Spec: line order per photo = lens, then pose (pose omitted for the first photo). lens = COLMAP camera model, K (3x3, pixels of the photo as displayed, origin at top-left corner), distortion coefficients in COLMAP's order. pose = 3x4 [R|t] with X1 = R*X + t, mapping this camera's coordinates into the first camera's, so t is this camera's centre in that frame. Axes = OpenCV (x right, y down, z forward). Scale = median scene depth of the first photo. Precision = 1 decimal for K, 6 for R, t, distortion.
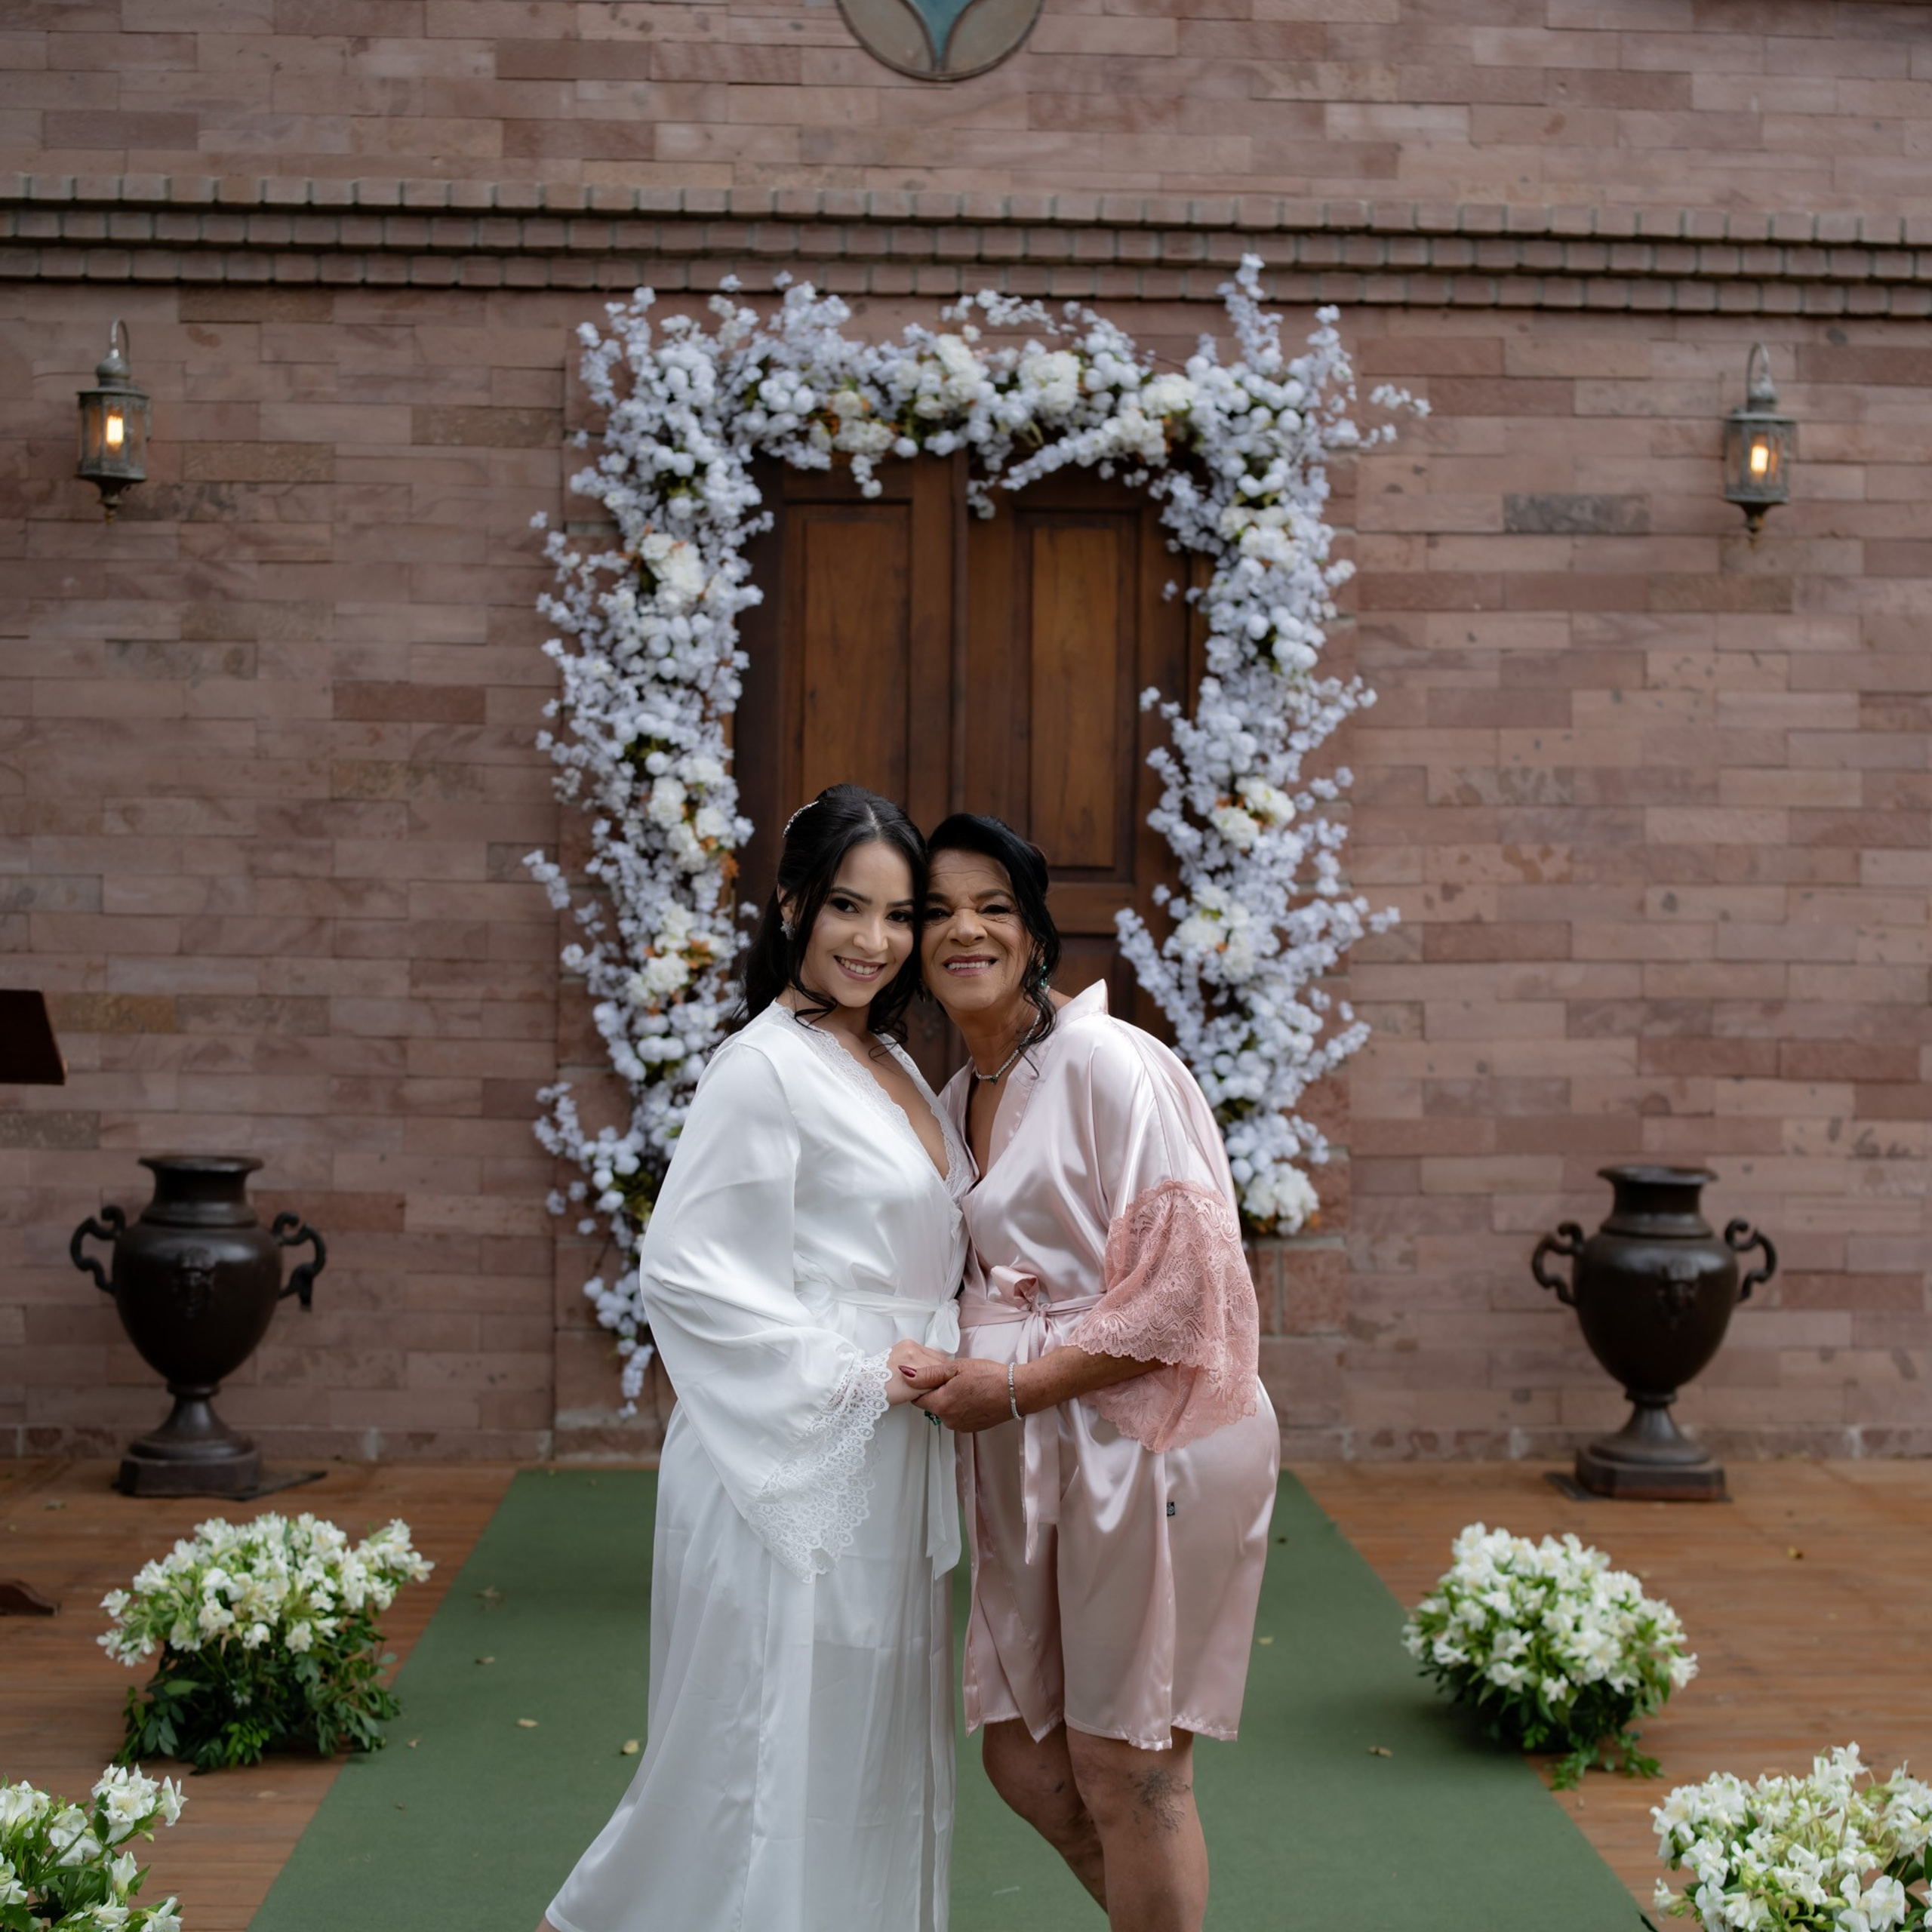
lens RADIAL K [[2996.7, 0, 949.8], [0, 2996.7, 989.5], [0, 0, 1]] dist [-0.041039, 0.000000]
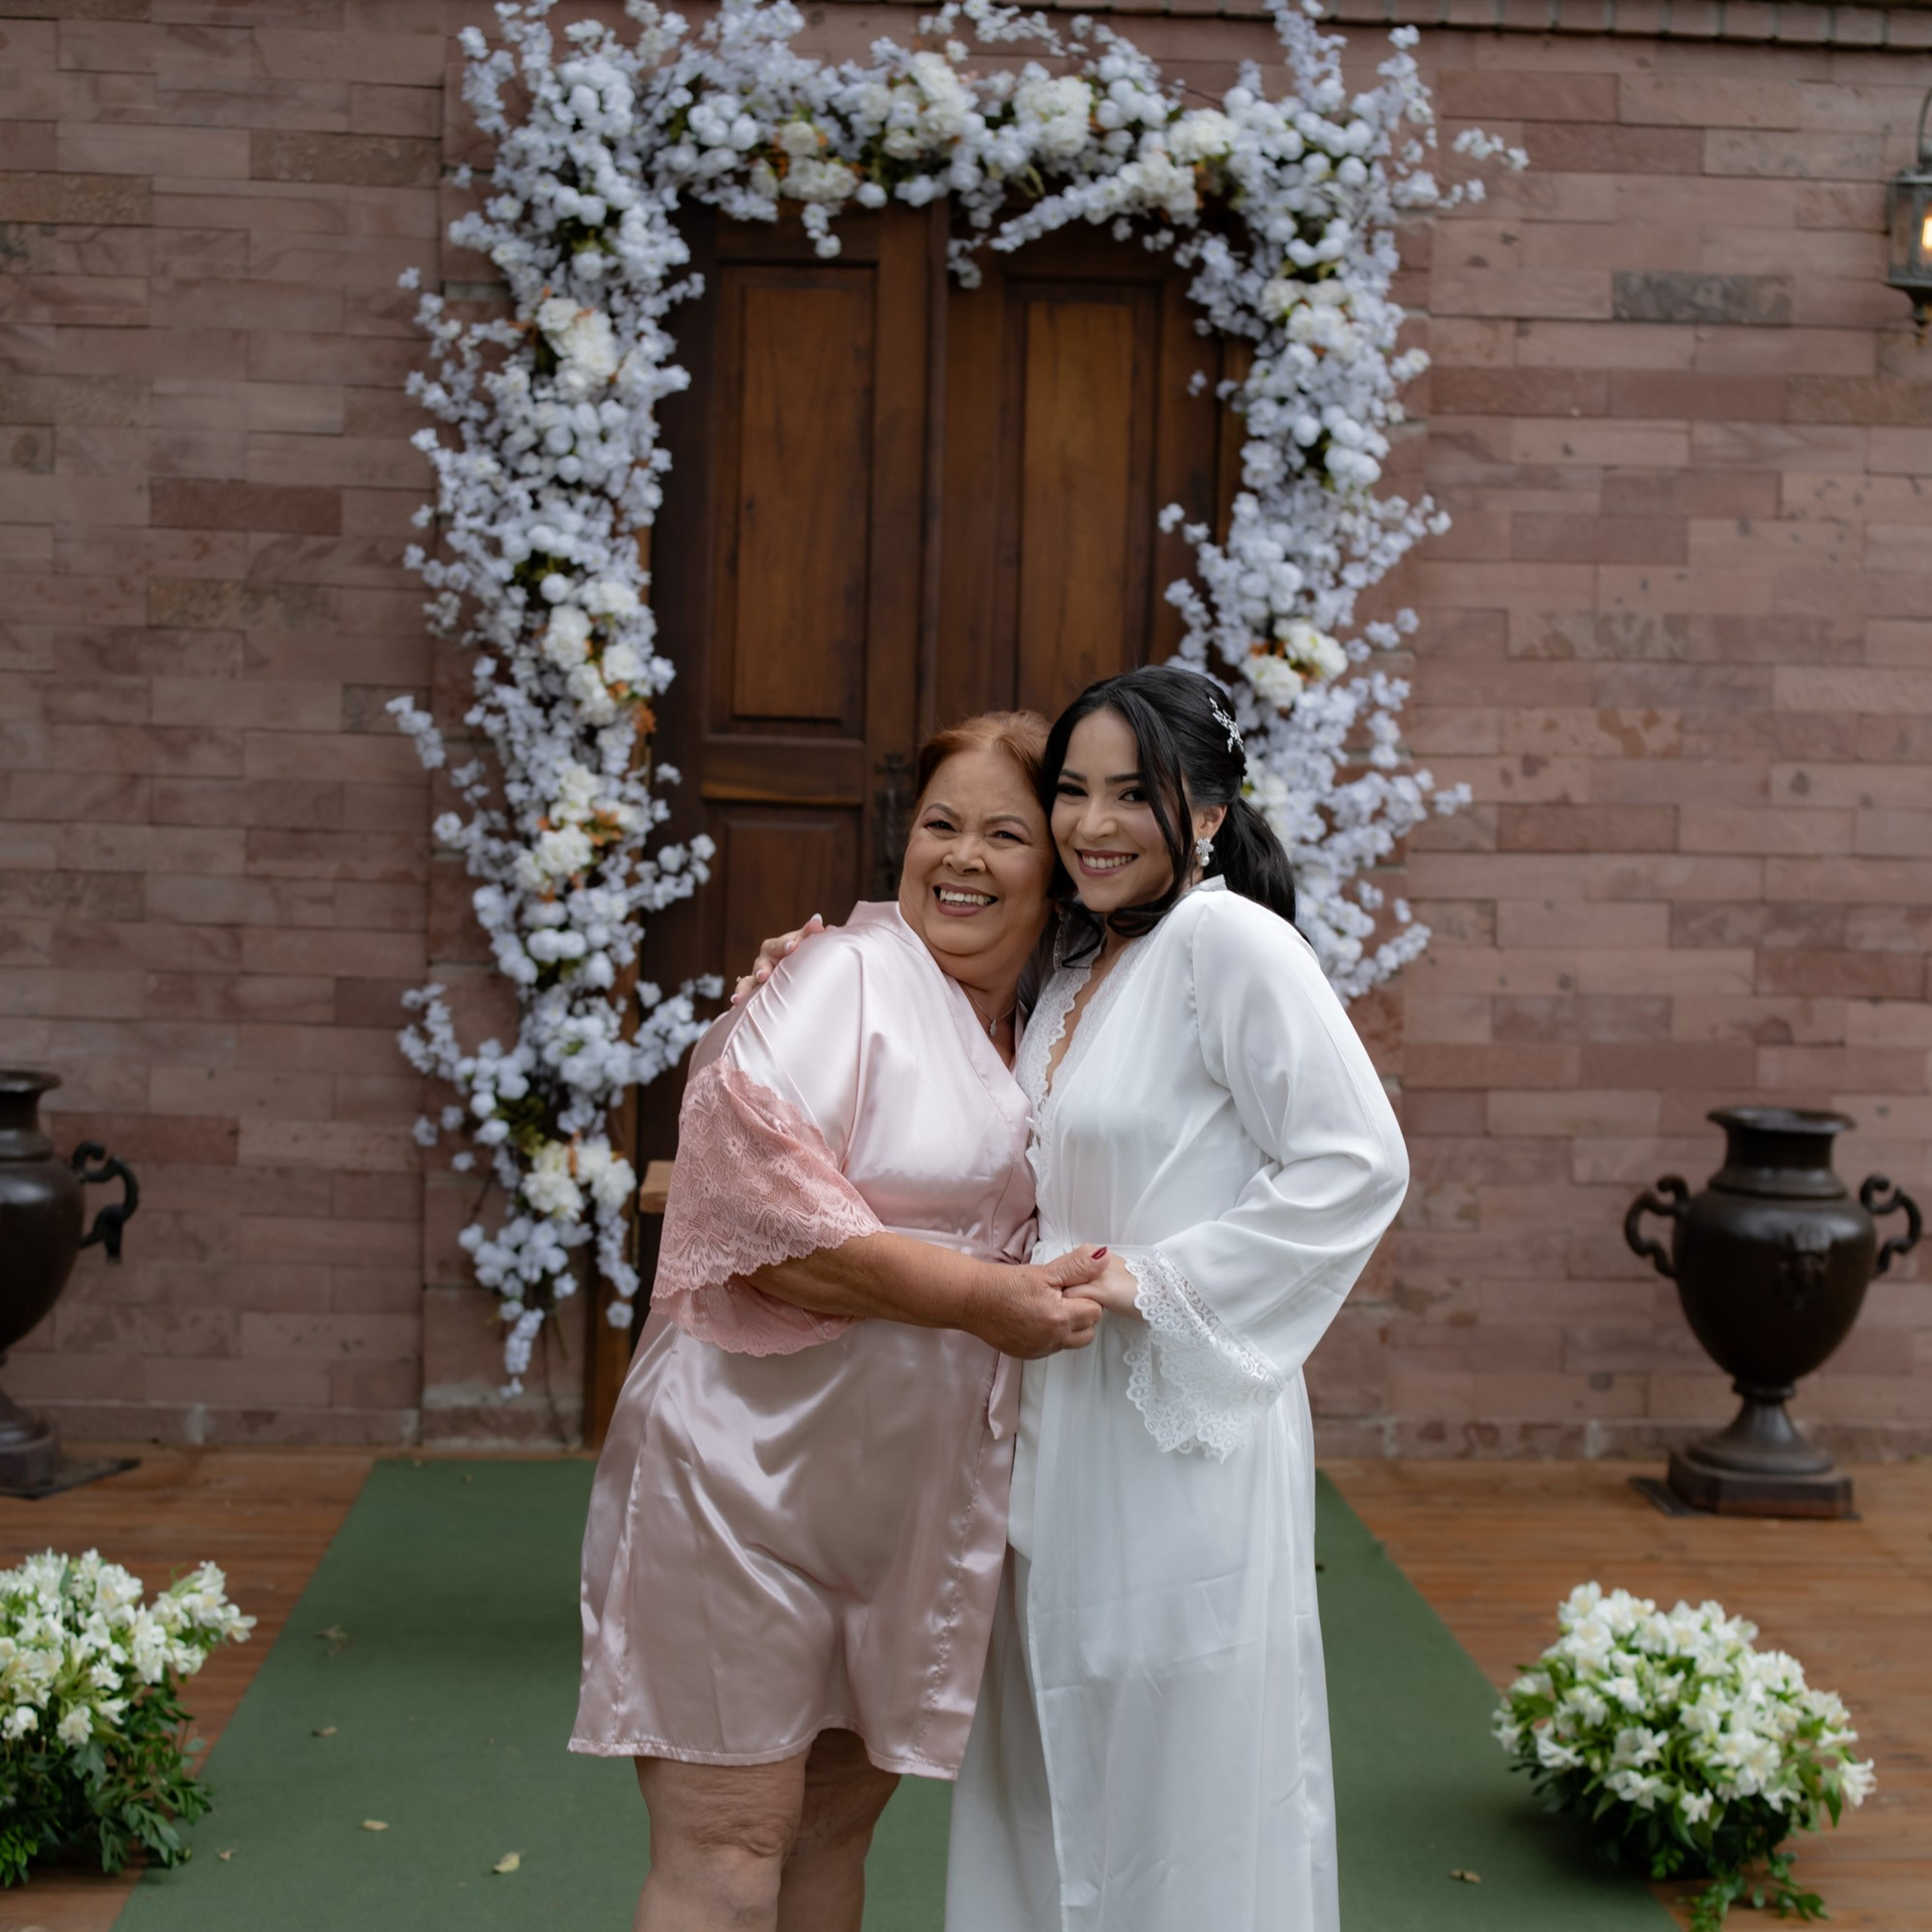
lens RADIAL K [[3330.8, 0, 958.8], [0, 3330.8, 1079.9], [0, 0, 1]] dist [-0.043205, 0.000000]
pose [[0.999624, 0.015059, 0.022911, -0.008160], [-0.016611, 0.997470, 0.069127, -0.007581], [-0.021812, -0.069482, 0.997345, 0.100695]]
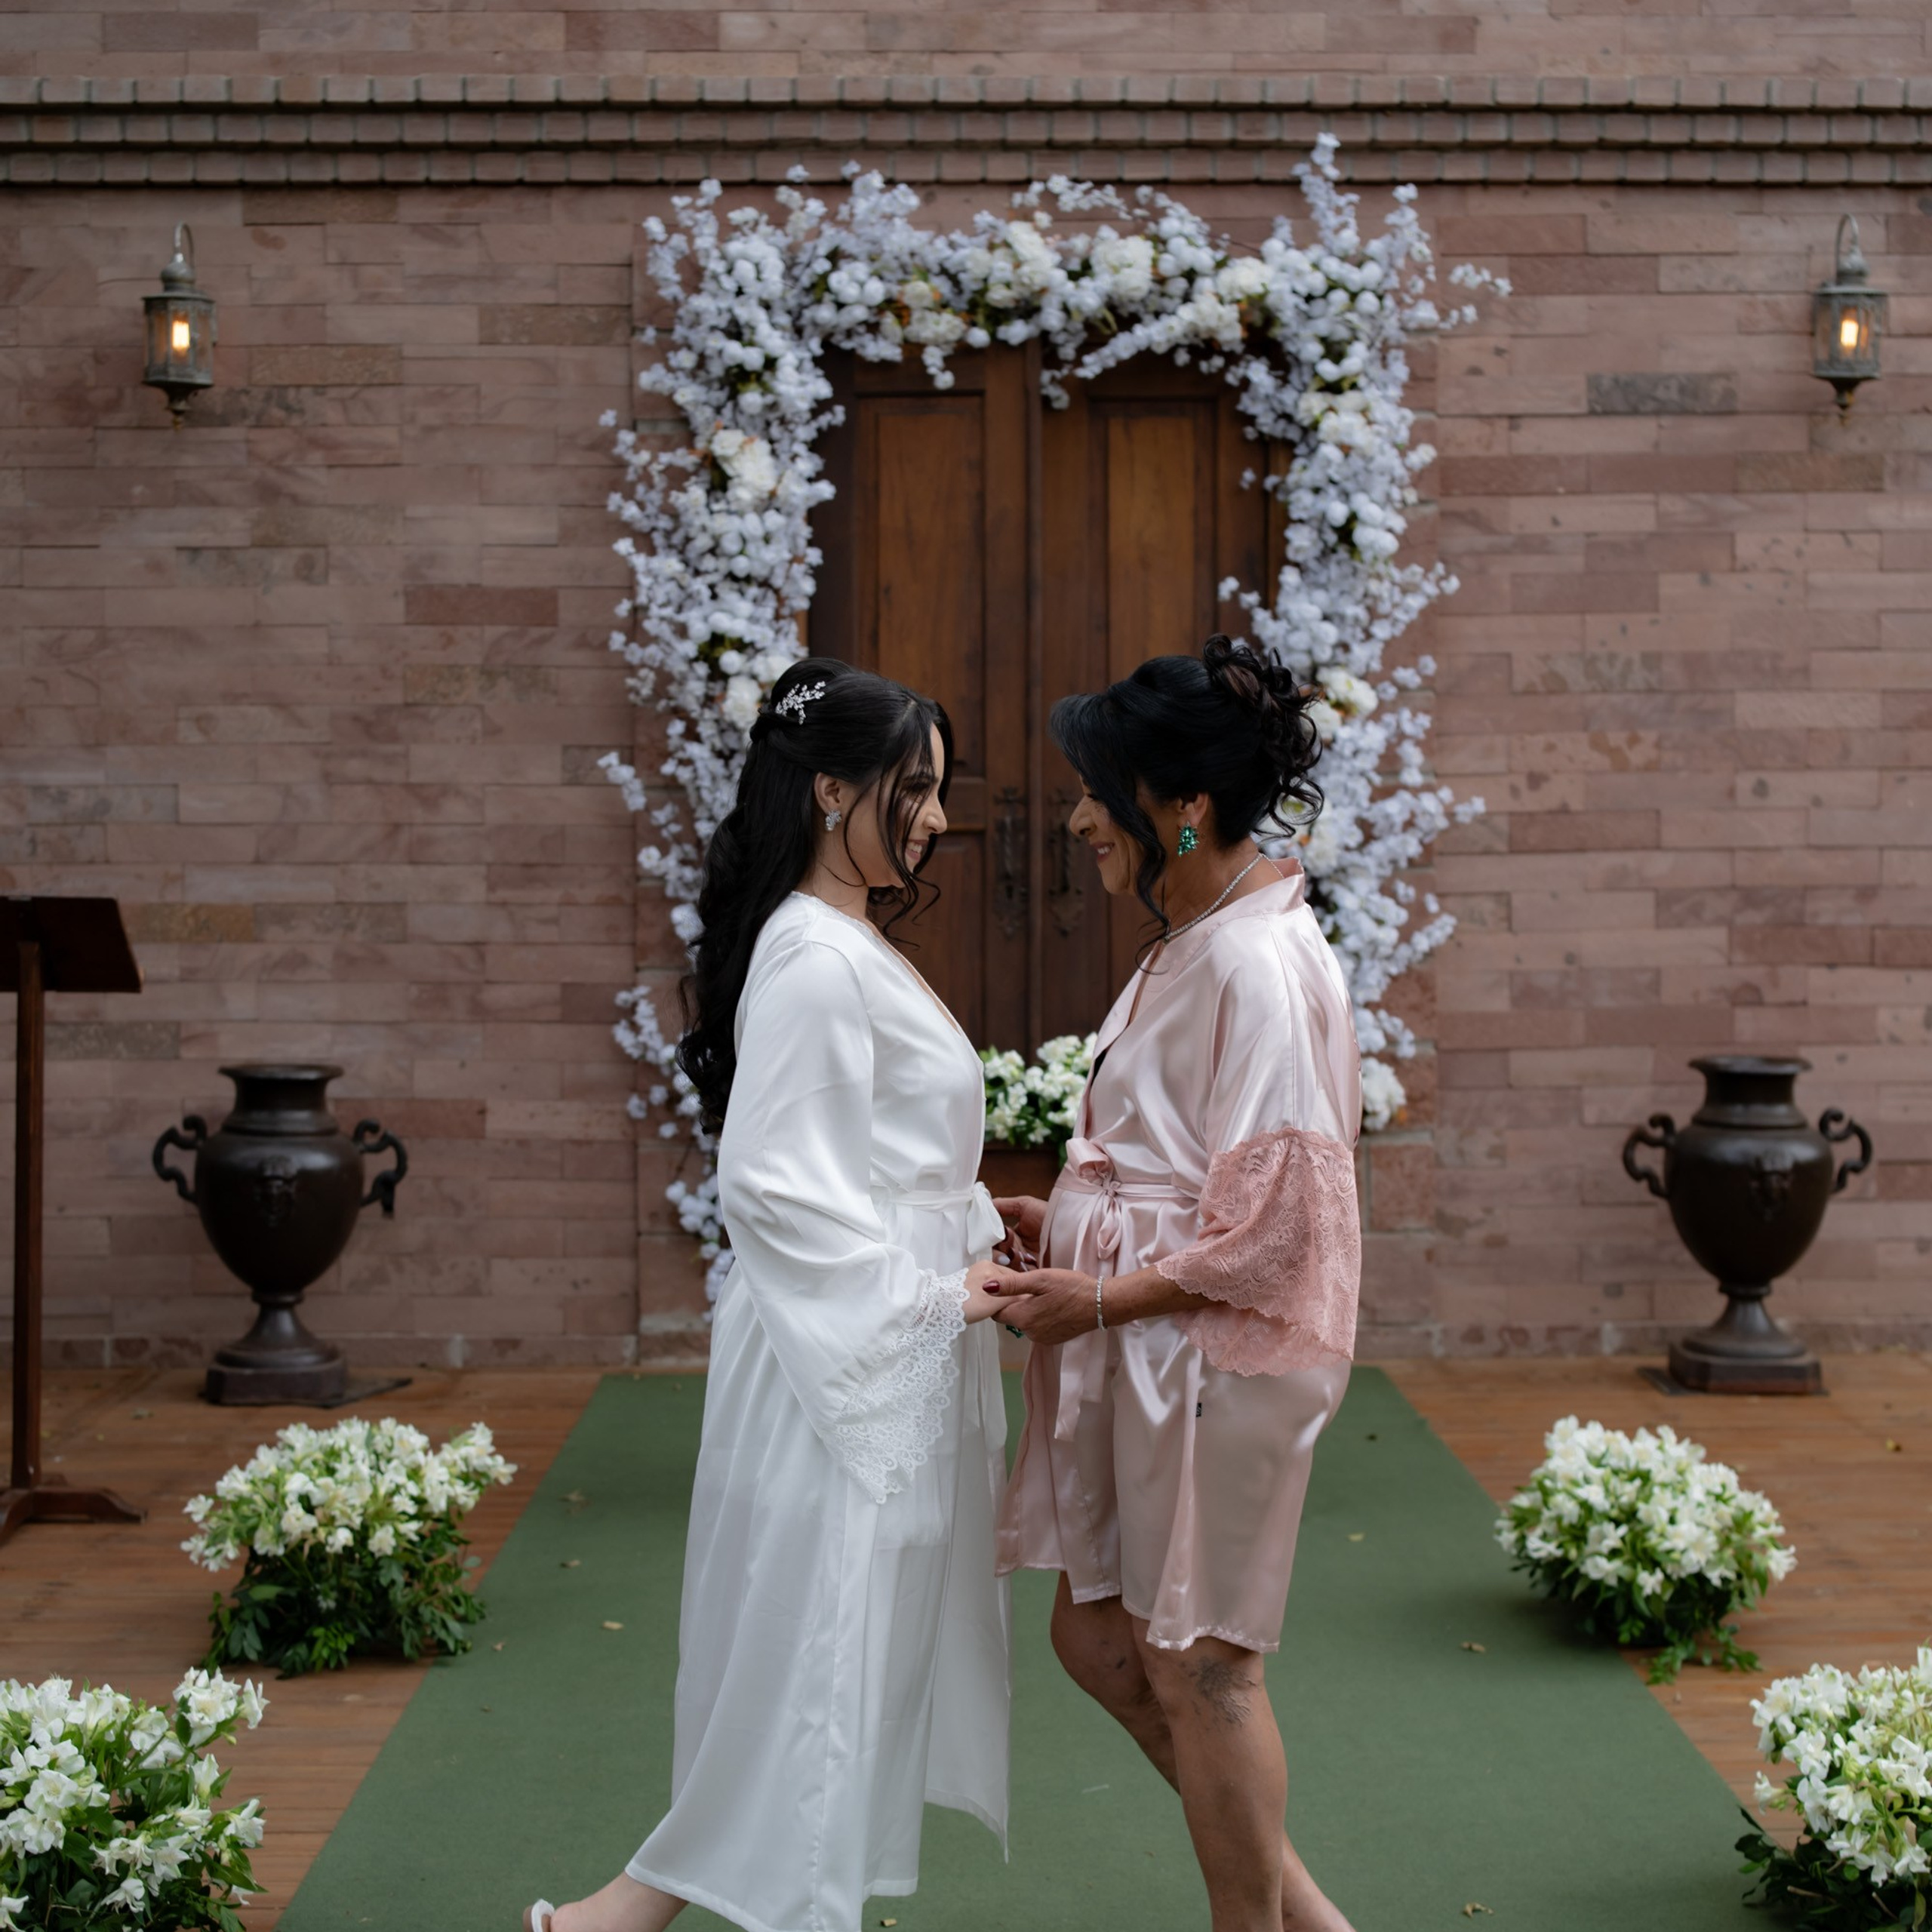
lens RADIAL K [[2996.7, 0, 950.4], [0, 2996.7, 977.9], [0, 0, 1]] dist [-0.041039, 0.000000]
pose [[0.999513, -0.013237, -0.028275, 0.001388], [0.013985, 0.999553, 0.026411, 0.003627], [0.027912, -0.026794, 0.999251, 0.009147]]
